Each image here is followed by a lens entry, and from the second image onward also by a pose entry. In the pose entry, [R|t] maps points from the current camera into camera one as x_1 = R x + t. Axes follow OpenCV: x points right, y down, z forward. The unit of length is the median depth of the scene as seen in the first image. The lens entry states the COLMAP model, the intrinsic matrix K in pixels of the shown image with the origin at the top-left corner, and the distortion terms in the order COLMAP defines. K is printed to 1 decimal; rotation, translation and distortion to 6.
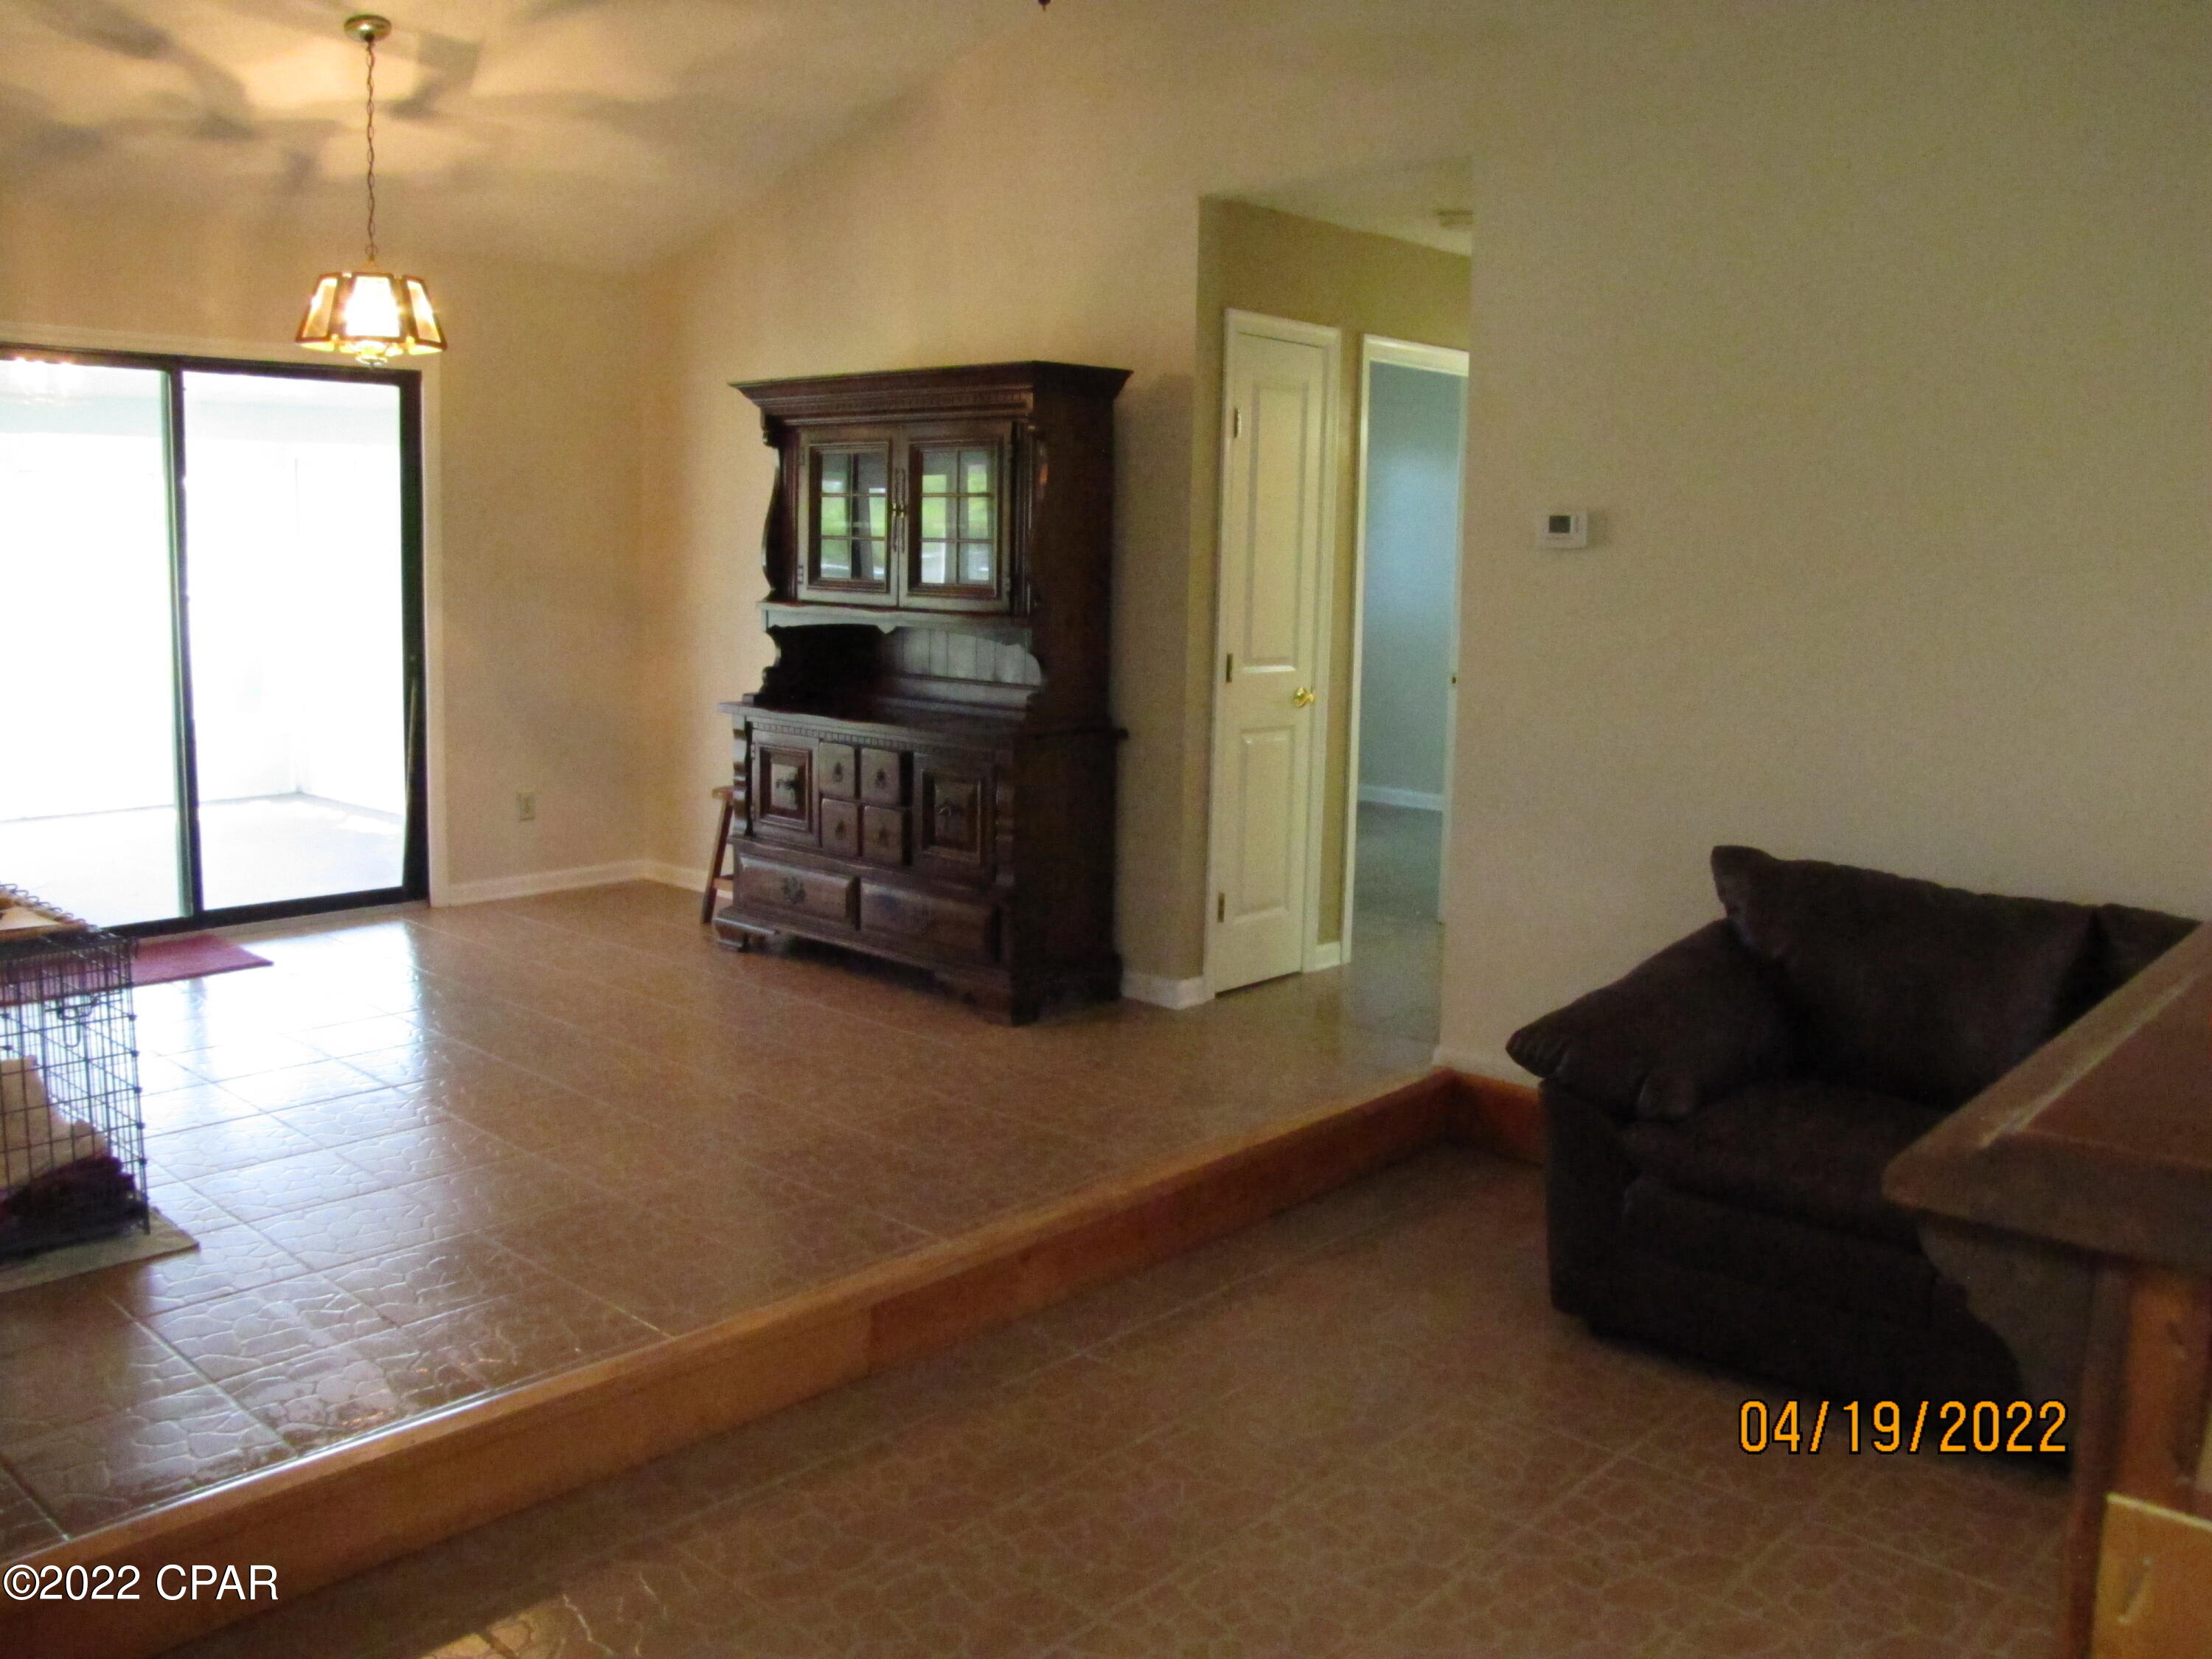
lens RADIAL K [[1952.0, 0, 1106.0], [0, 1952.0, 829.5], [0, 0, 1]] dist [-0.005278, 0.007912]
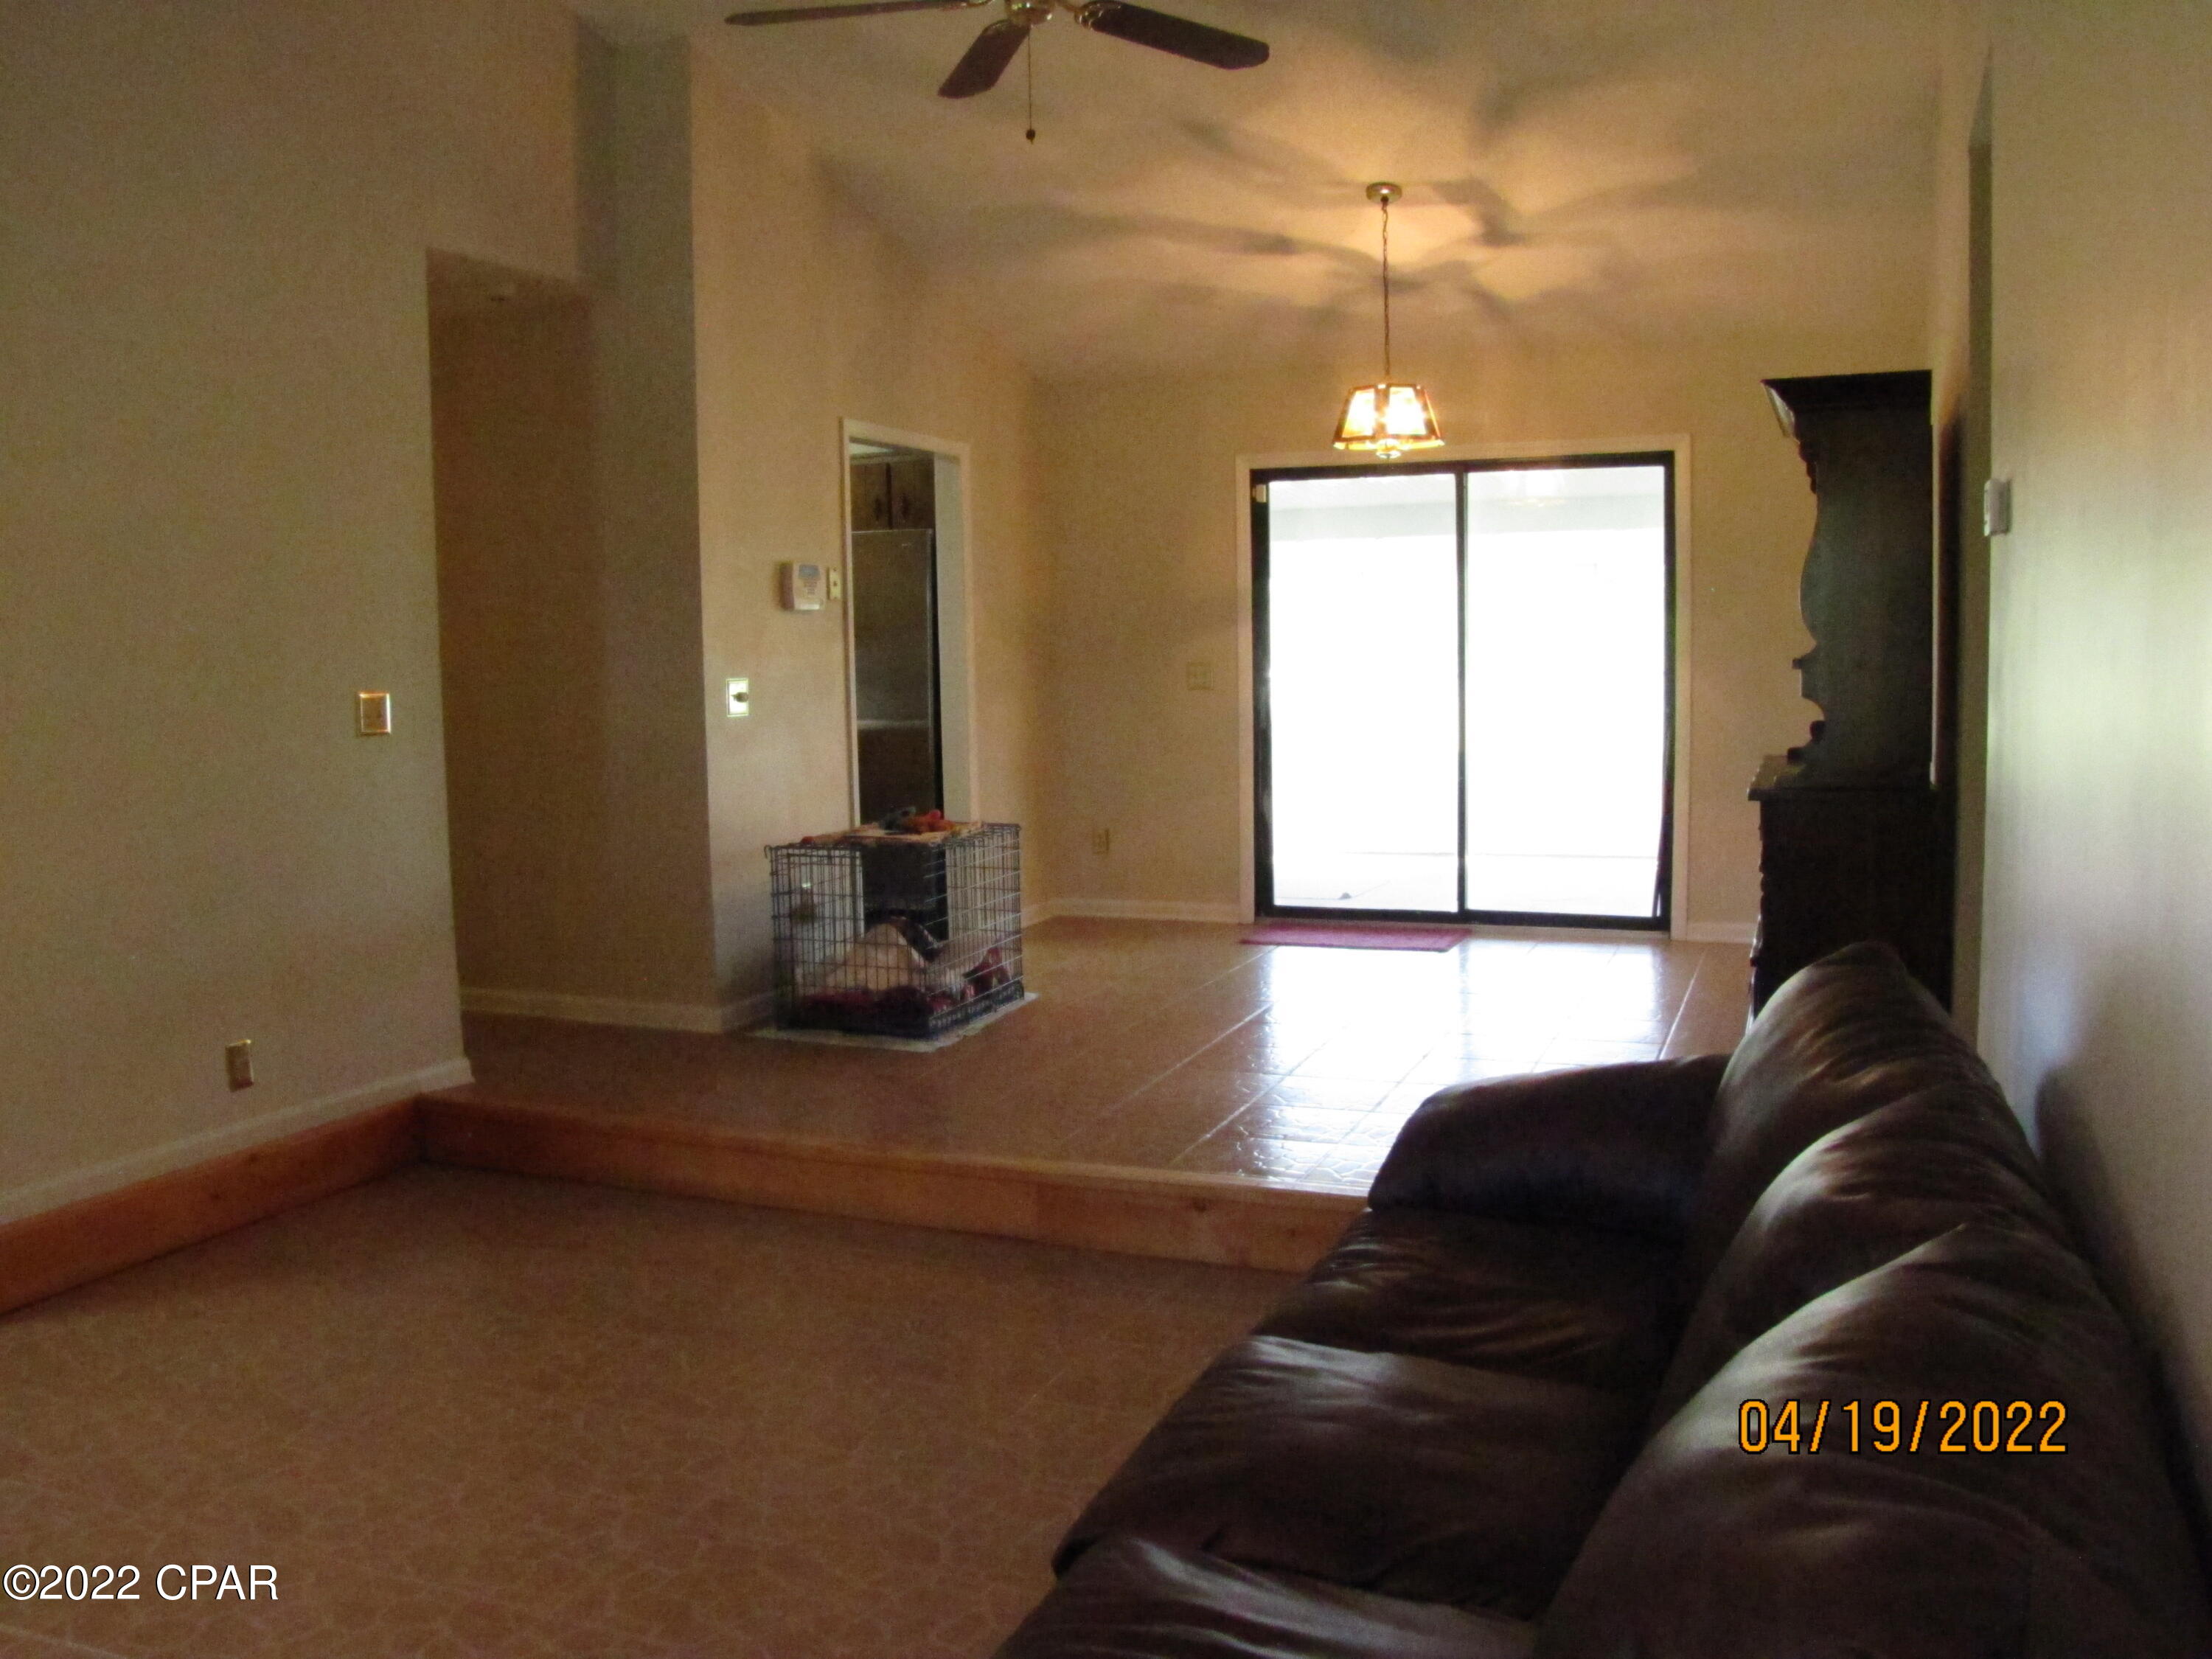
lens RADIAL K [[1952.0, 0, 1106.0], [0, 1952.0, 829.5], [0, 0, 1]] dist [-0.005278, 0.007912]
pose [[0.395527, 0.075923, -0.915311, 0.599758], [-0.123731, 0.991898, 0.028808, -0.015309], [0.910082, 0.101858, 0.401716, 0.311427]]
